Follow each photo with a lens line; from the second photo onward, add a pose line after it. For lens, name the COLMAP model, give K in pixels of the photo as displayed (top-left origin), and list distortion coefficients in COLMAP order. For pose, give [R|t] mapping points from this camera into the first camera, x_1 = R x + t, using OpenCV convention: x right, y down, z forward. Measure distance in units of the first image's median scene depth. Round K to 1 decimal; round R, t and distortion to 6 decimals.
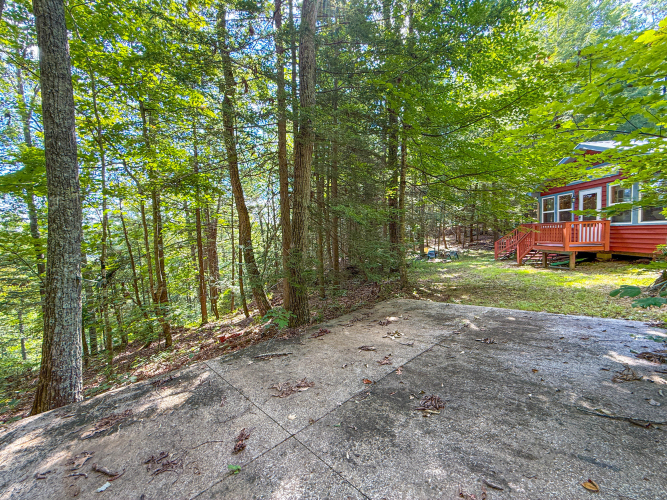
lens RADIAL K [[266.8, 0, 333.5], [0, 266.8, 250.0], [0, 0, 1]] dist [0.010330, -0.000086]
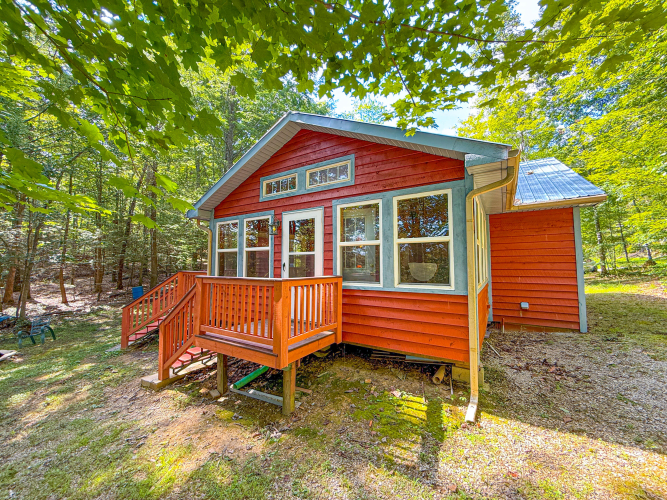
lens RADIAL K [[266.8, 0, 333.5], [0, 266.8, 250.0], [0, 0, 1]] dist [0.010330, -0.000086]
pose [[0.460853, 0.088665, 0.883036, 0.564619], [0.037058, 0.992206, -0.118968, -0.094984], [-0.886703, 0.087550, 0.453975, 0.748192]]
